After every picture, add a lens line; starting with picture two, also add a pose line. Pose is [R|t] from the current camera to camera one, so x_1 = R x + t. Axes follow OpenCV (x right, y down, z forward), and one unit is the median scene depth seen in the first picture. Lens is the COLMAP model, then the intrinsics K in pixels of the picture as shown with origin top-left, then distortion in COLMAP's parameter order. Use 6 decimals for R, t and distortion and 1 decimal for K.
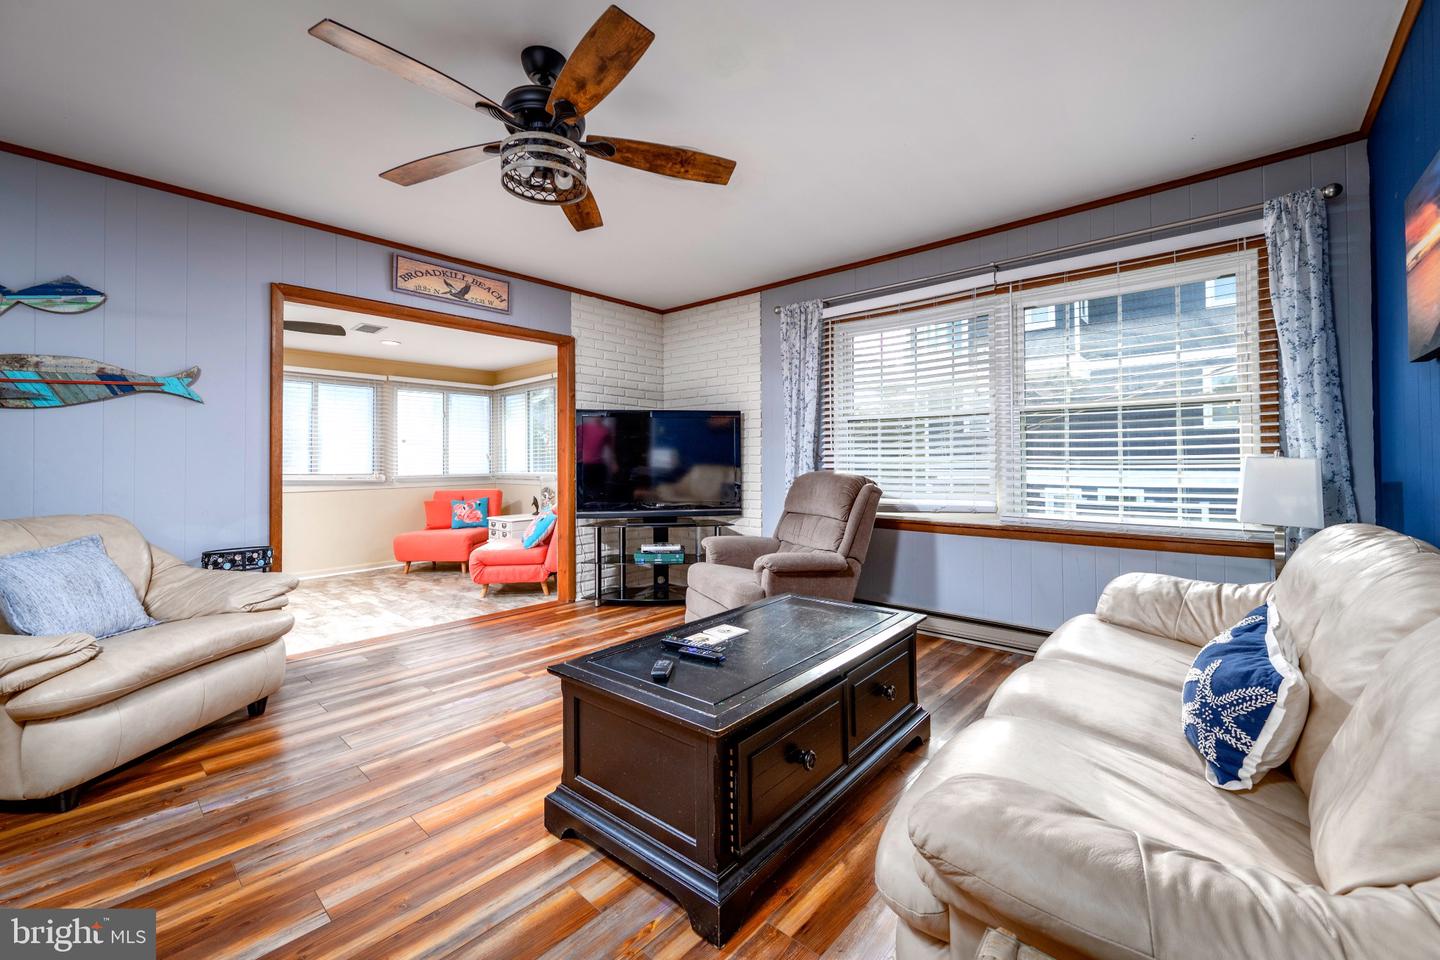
lens RADIAL K [[579.2, 0, 722.0], [0, 579.2, 456.5], [0, 0, 1]] dist [0.000206, -0.000028]
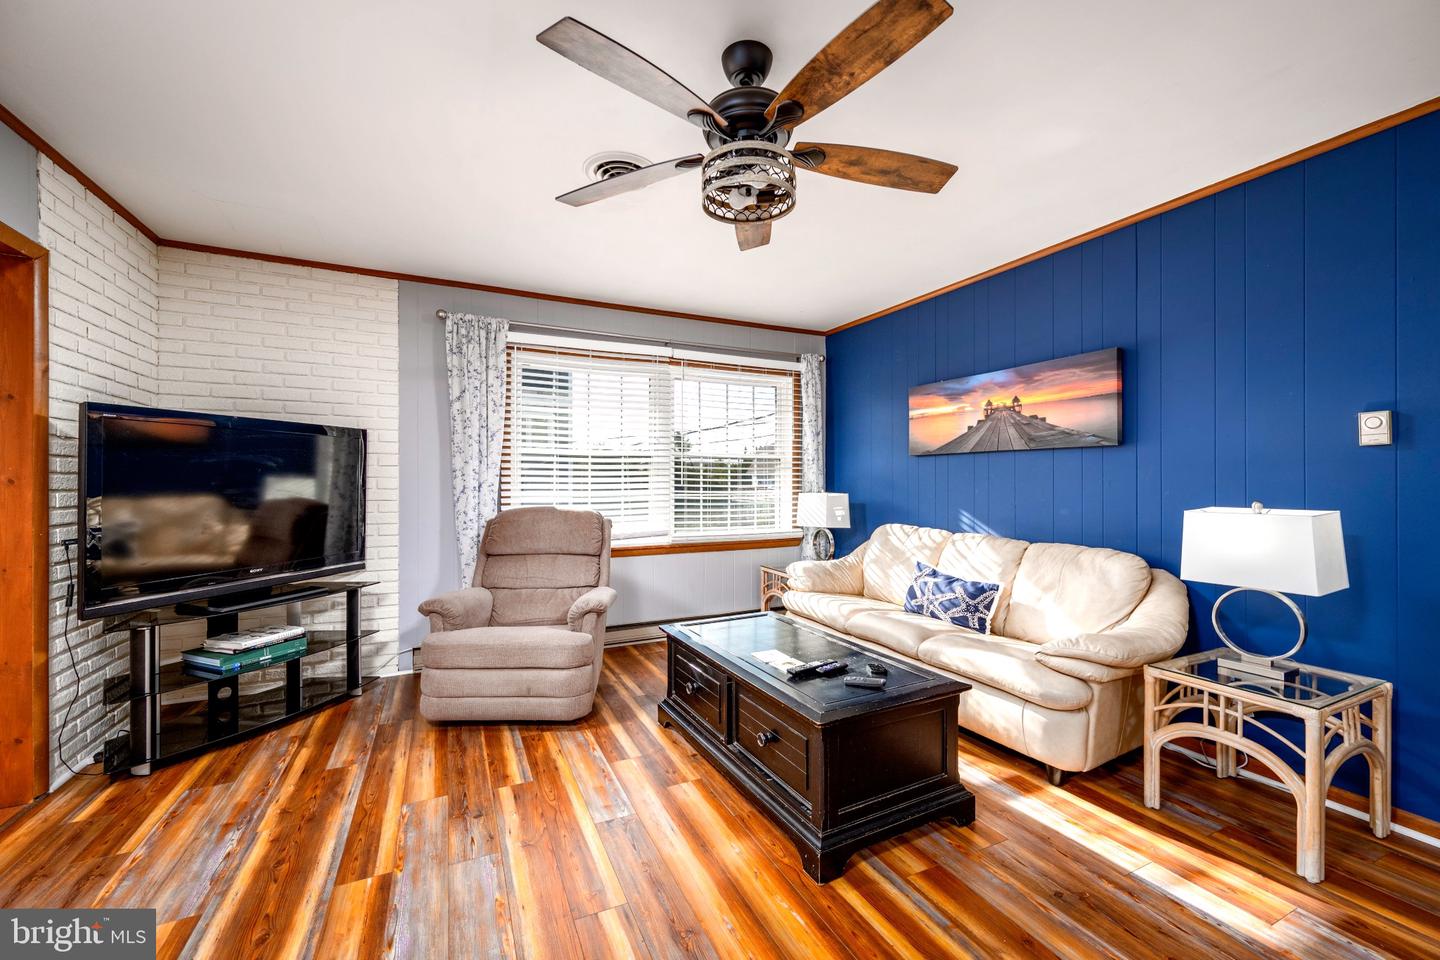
lens RADIAL K [[576.9, 0, 720.0], [0, 576.9, 480.0], [0, 0, 1]] dist [-0.000522, -0.000184]
pose [[0.383895, 0.005747, 0.923359, -0.761624], [-0.011001, 0.999938, -0.001650, -0.027851], [-0.923311, -0.009524, 0.383935, 0.465859]]
